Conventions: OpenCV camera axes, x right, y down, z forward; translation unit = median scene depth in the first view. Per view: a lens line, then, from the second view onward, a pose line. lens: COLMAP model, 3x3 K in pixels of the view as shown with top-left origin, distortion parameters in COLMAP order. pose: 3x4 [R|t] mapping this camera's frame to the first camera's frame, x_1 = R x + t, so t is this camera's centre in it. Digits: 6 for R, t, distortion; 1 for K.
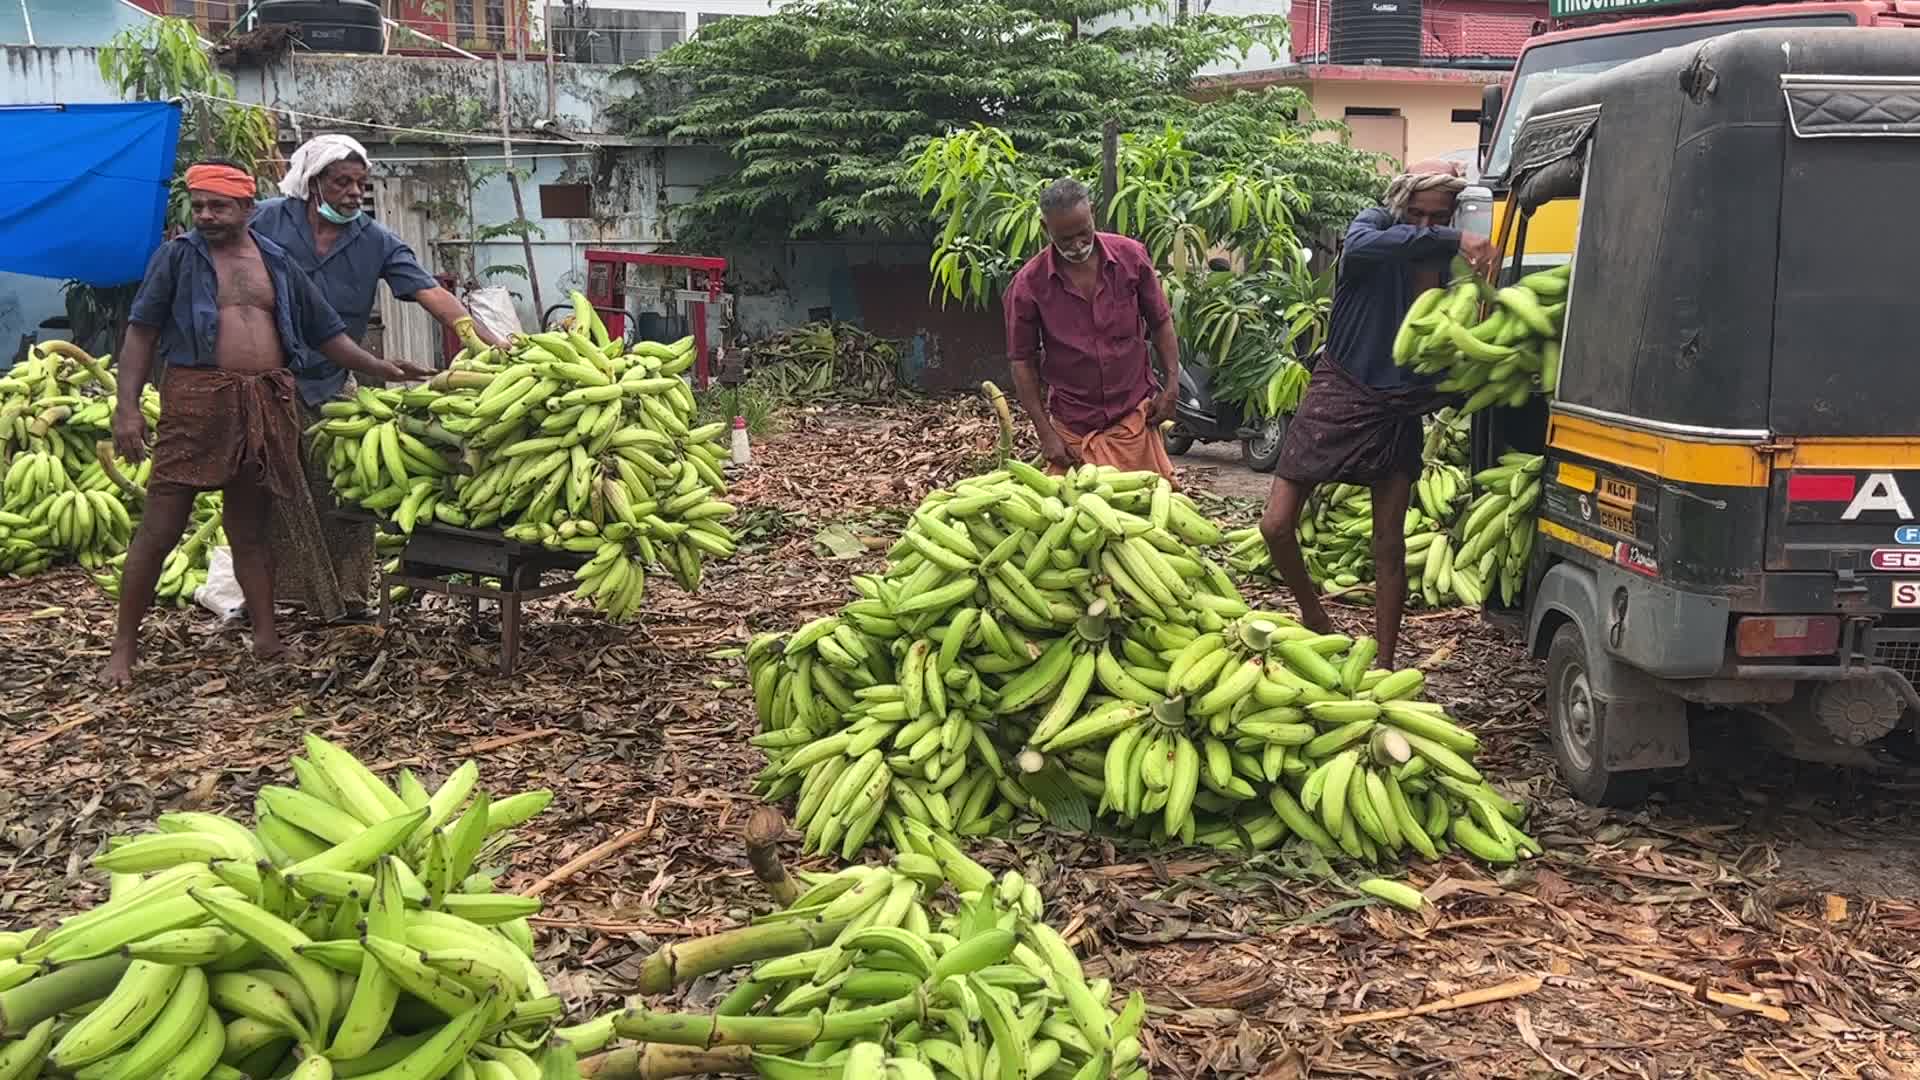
lens RADIAL K [[1908.1, 0, 969.0], [0, 1908.1, 528.4], [0, 0, 1]] dist [0.045974, -0.013234]
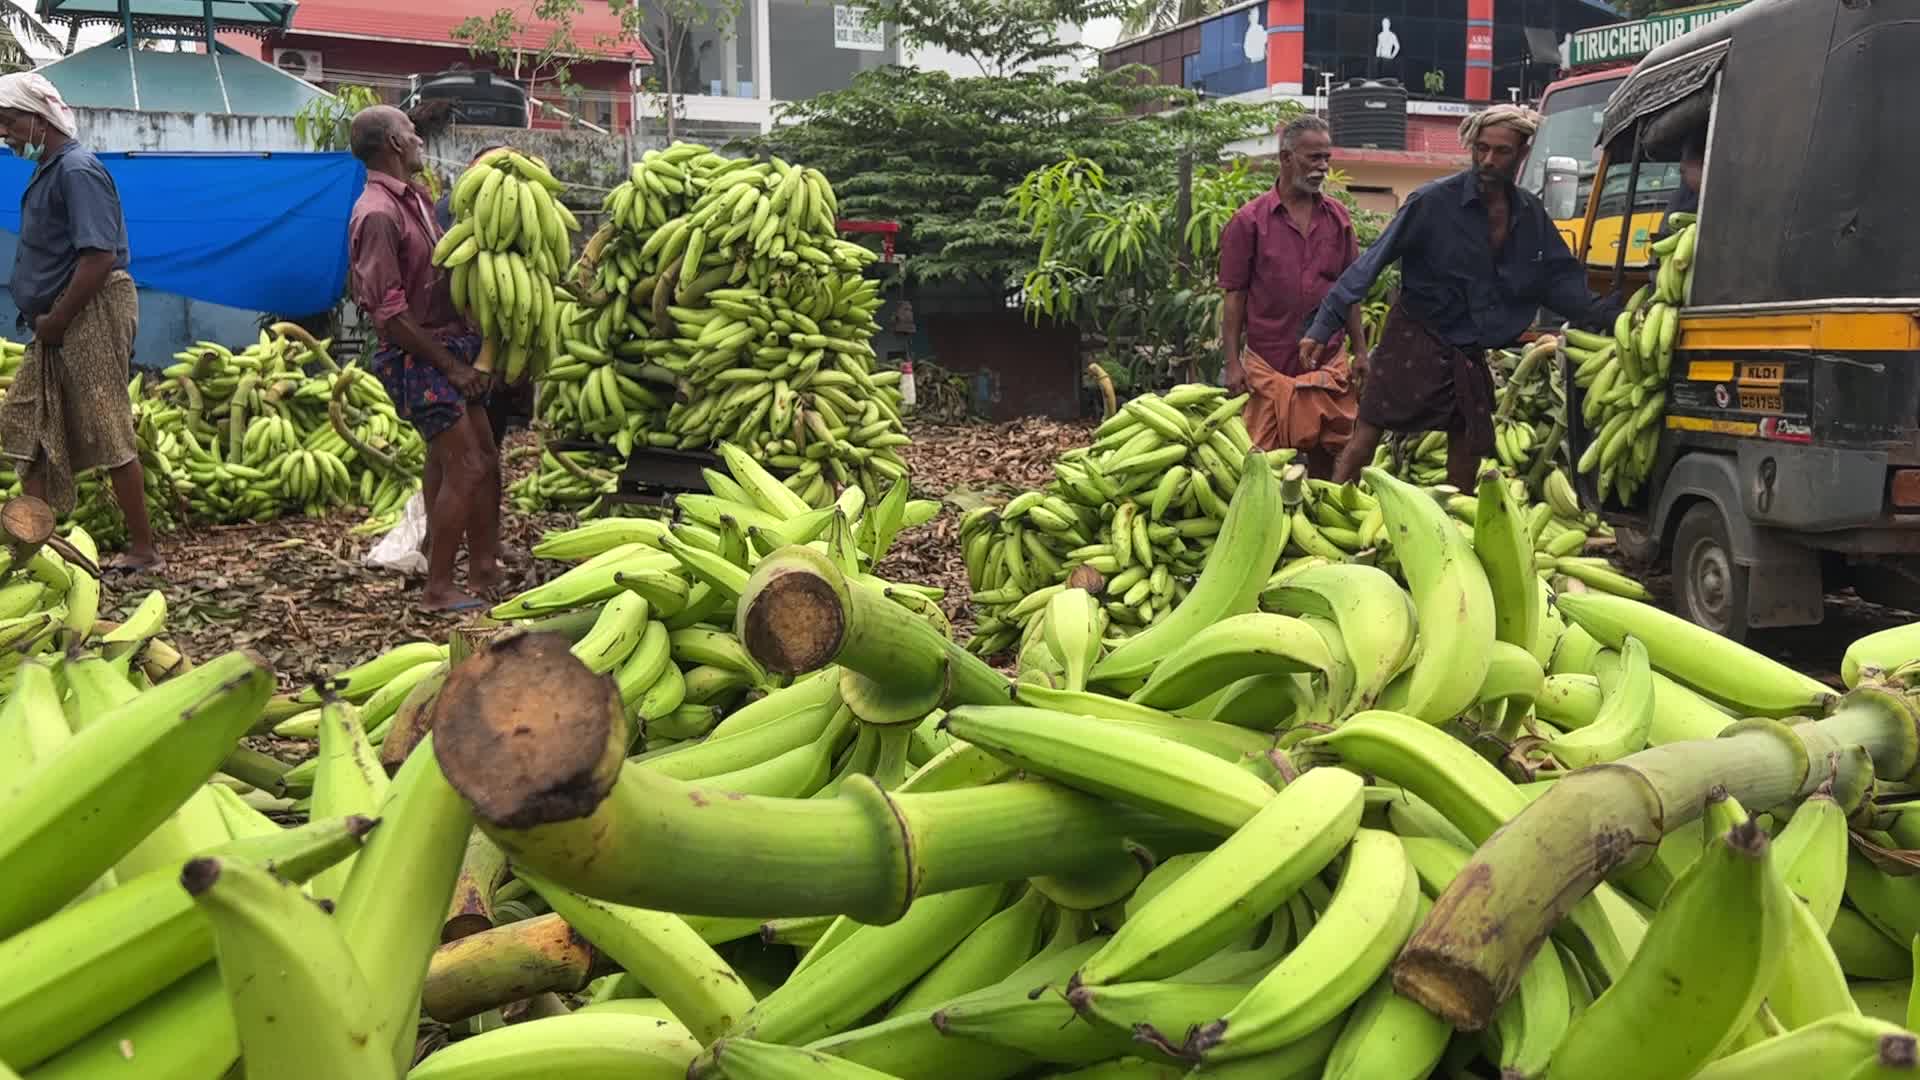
lens RADIAL K [[1620.3, 0, 960.0], [0, 1620.3, 540.0], [0, 0, 1]] dist [0.120106, -0.170450]
pose [[0.999919, 0.007975, -0.009882, -0.110237], [-0.008246, 0.999583, -0.027662, 0.102512], [0.009657, 0.027742, 0.999568, 0.042697]]
